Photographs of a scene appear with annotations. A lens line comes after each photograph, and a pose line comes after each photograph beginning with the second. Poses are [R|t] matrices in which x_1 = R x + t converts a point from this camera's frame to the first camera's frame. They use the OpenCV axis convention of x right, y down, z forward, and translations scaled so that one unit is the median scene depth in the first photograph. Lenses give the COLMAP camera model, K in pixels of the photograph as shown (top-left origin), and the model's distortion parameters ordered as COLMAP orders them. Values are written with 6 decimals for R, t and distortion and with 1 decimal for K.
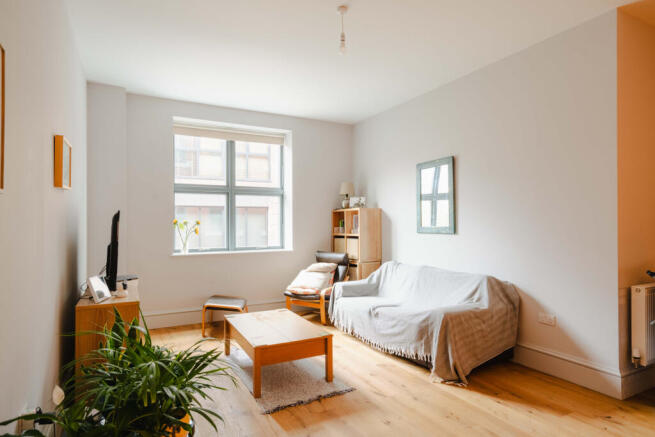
lens RADIAL K [[380.5, 0, 327.5], [0, 380.5, 218.5], [0, 0, 1]] dist [-0.002310, -0.000451]
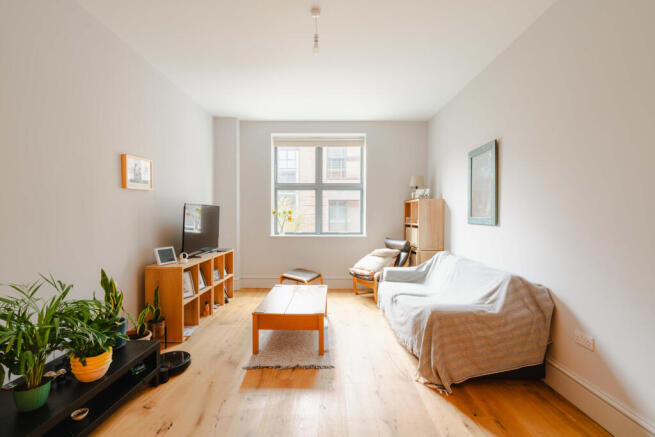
lens RADIAL K [[297.6, 0, 327.5], [0, 297.6, 218.5], [0, 0, 1]] dist [-0.008955, -0.000021]
pose [[0.878038, 0.014145, -0.478383, 0.318582], [0.000496, 0.999536, 0.030465, 0.000989], [0.478592, -0.026986, 0.877623, 0.185623]]
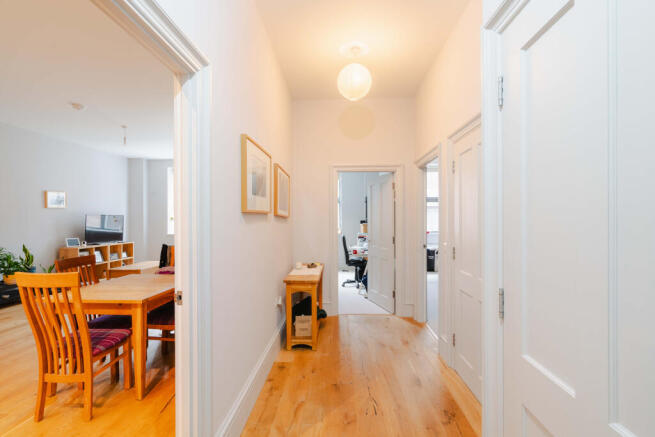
lens RADIAL K [[297.6, 0, 327.5], [0, 297.6, 218.5], [0, 0, 1]] dist [-0.008955, -0.000021]
pose [[0.860980, 0.004705, -0.508618, 1.355564], [0.002425, 0.999908, 0.013353, -0.012408], [0.508634, -0.012730, 0.860889, 0.050253]]
